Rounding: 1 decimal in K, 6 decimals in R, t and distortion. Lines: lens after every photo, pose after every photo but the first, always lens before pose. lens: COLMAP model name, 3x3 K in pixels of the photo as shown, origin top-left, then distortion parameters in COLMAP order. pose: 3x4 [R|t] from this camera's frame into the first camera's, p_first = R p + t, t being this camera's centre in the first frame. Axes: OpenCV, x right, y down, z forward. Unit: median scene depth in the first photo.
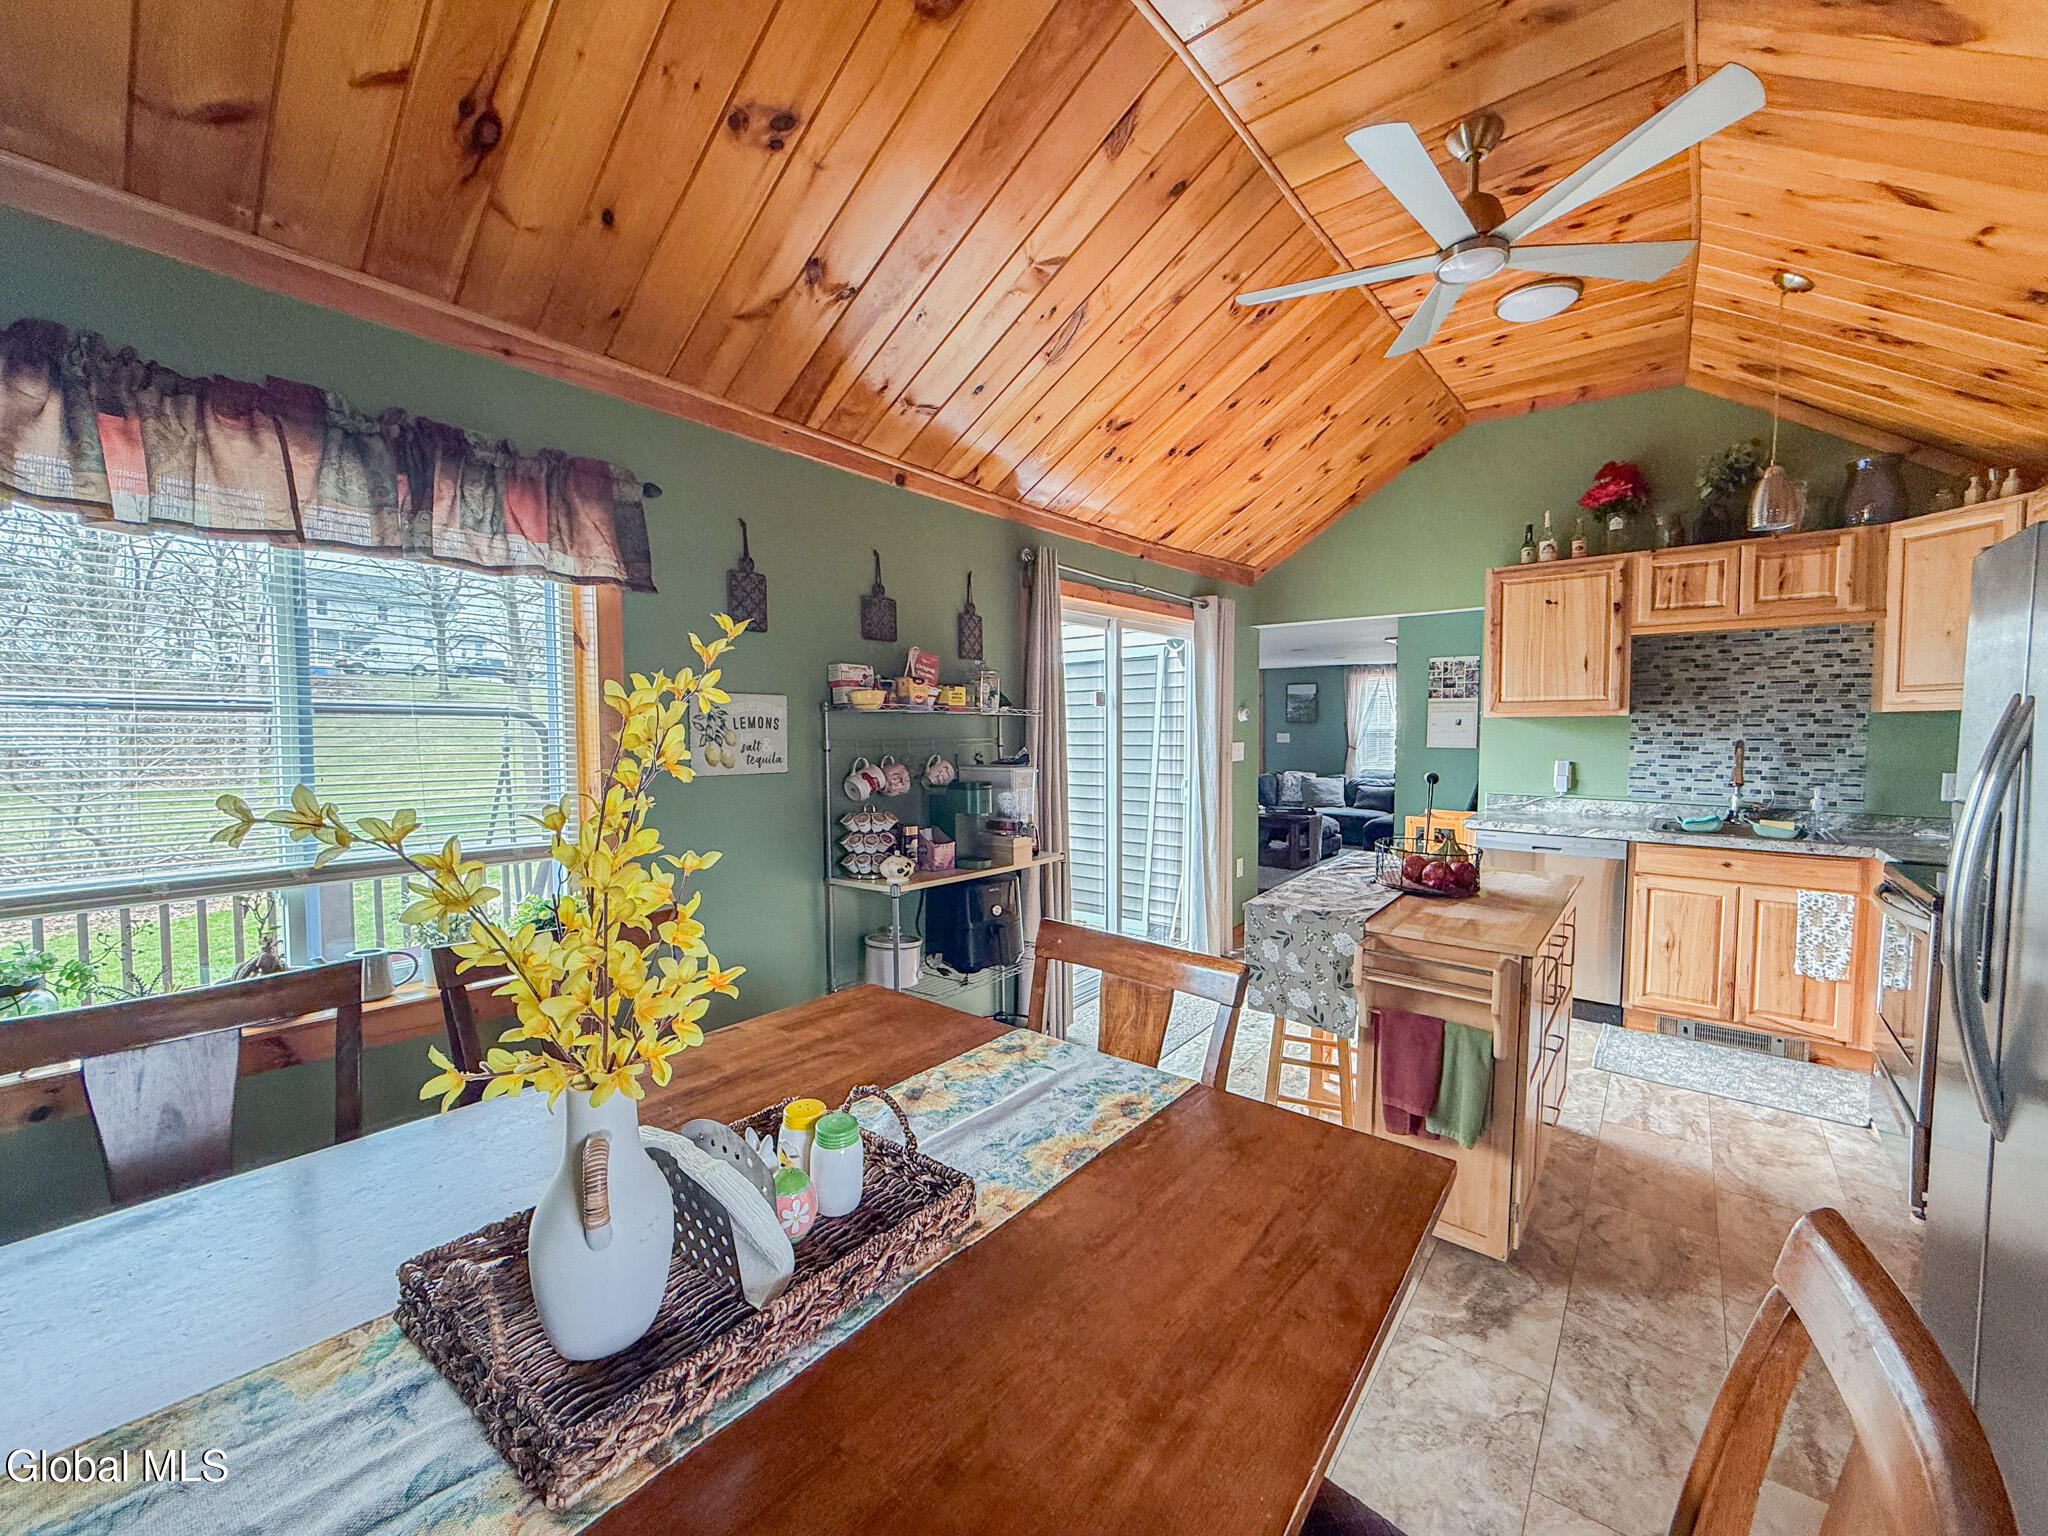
lens RADIAL K [[819.4, 0, 1026.0], [0, 819.4, 770.1], [0, 0, 1]] dist [0.000131, 0.000217]
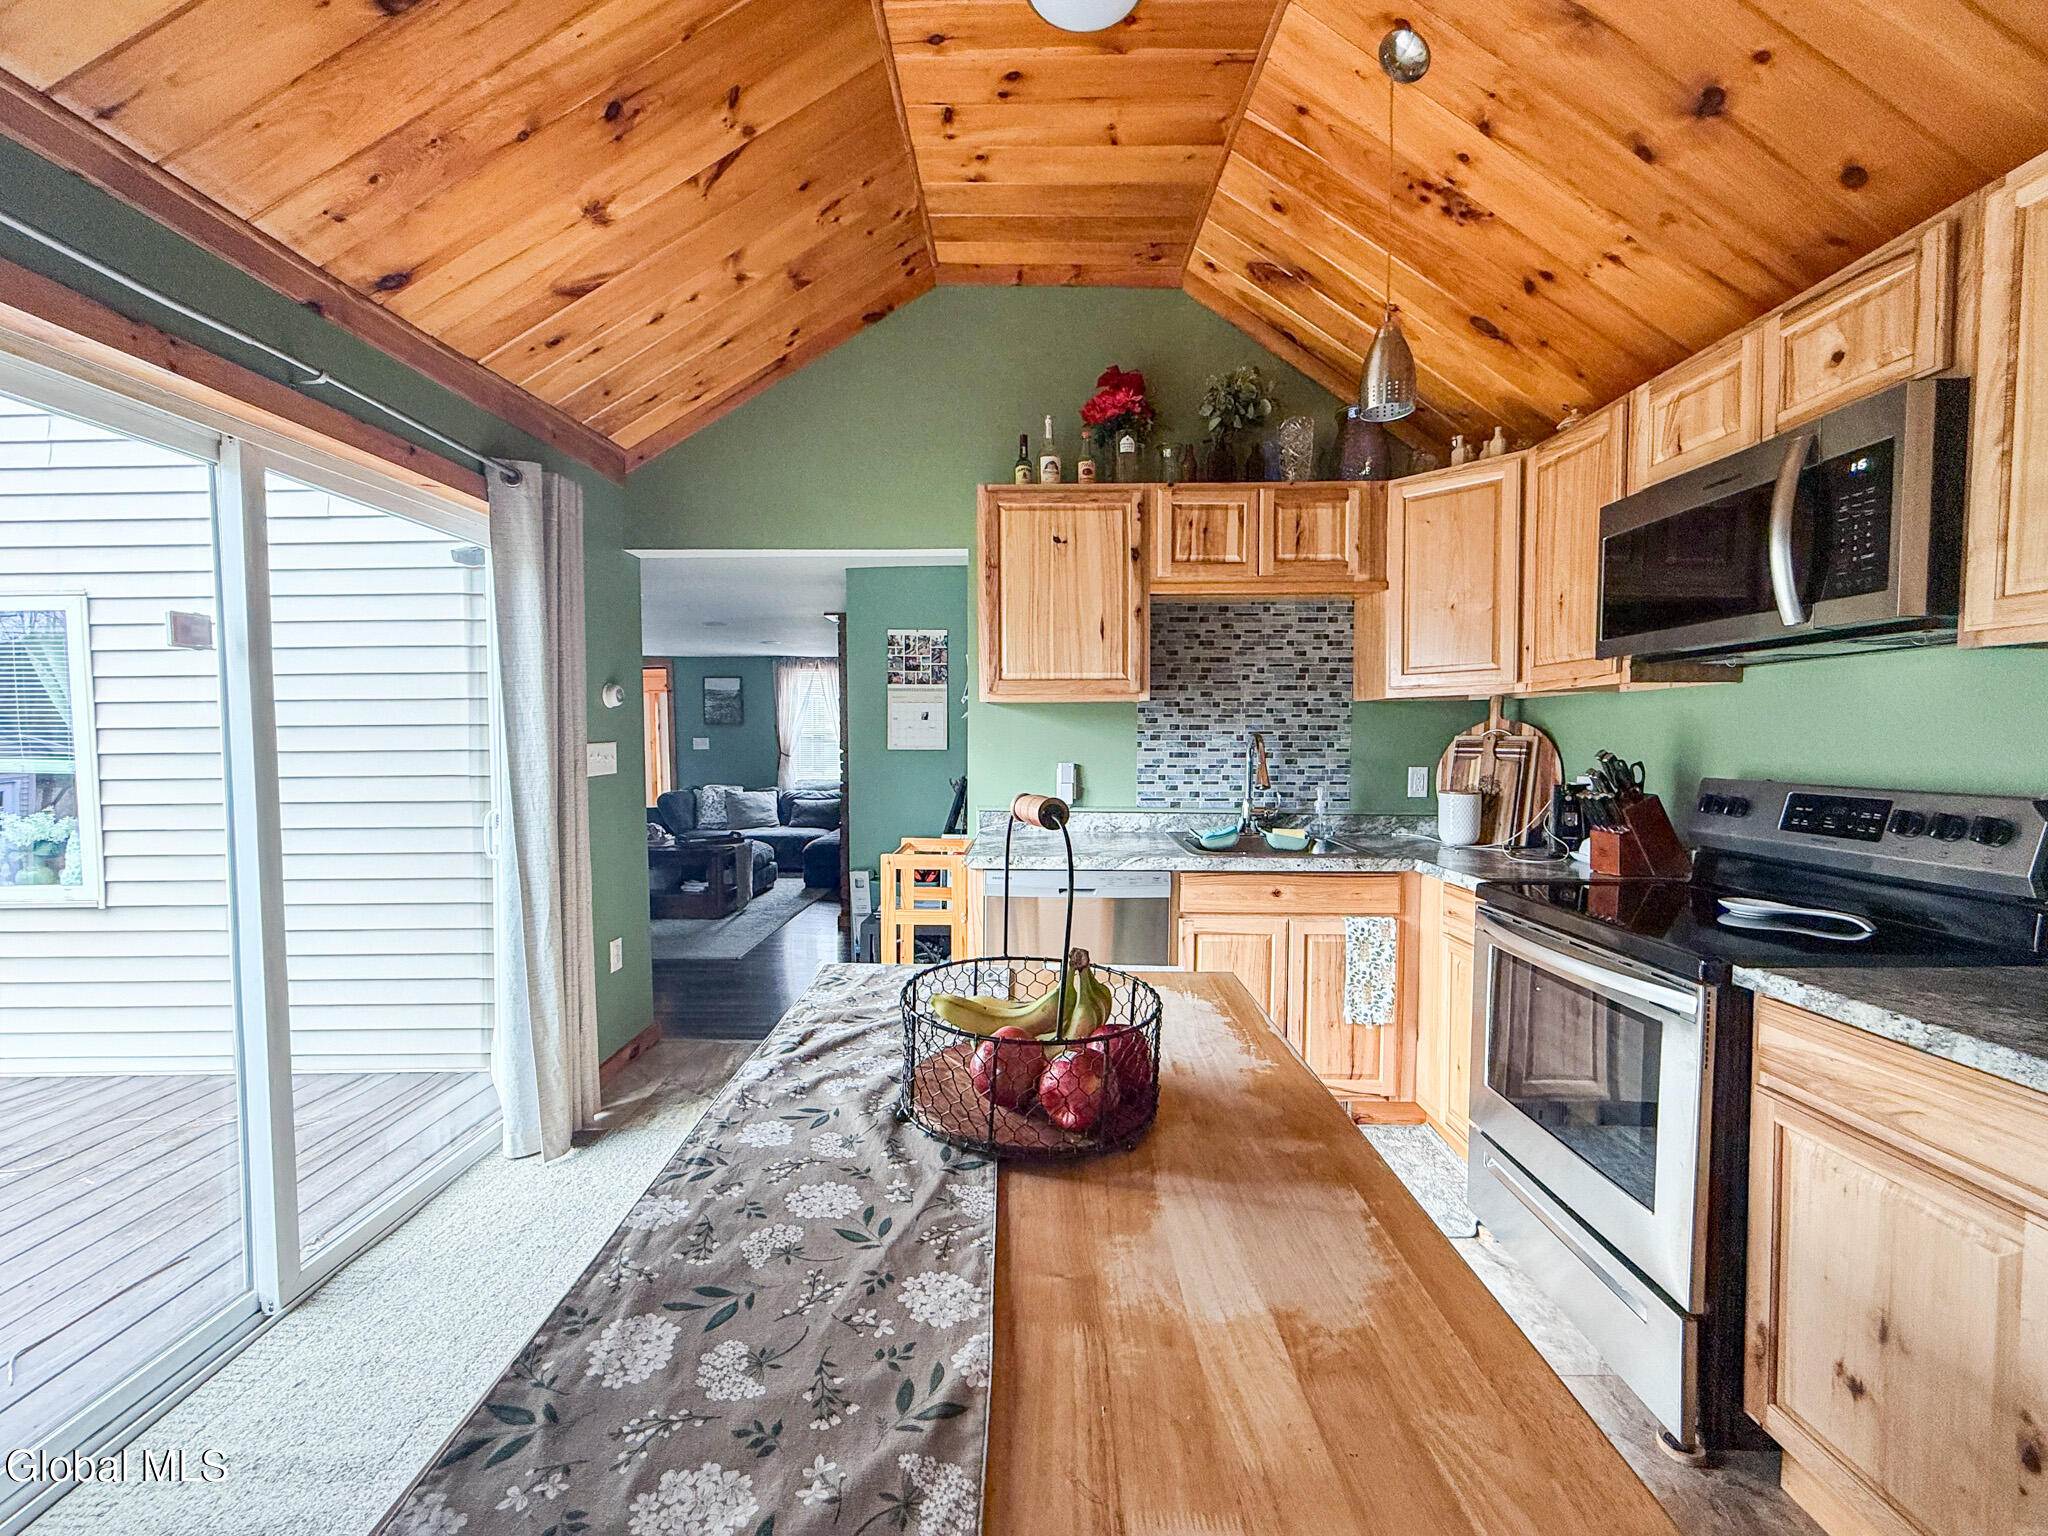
lens RADIAL K [[819.4, 0, 1024.4], [0, 819.4, 771.7], [0, 0, 1]] dist [0.000131, 0.000217]
pose [[0.784308, -0.026490, 0.619806, 0.175481], [0.033045, 0.999453, 0.000901, -0.005791], [-0.619491, 0.019775, 0.784755, 0.478688]]
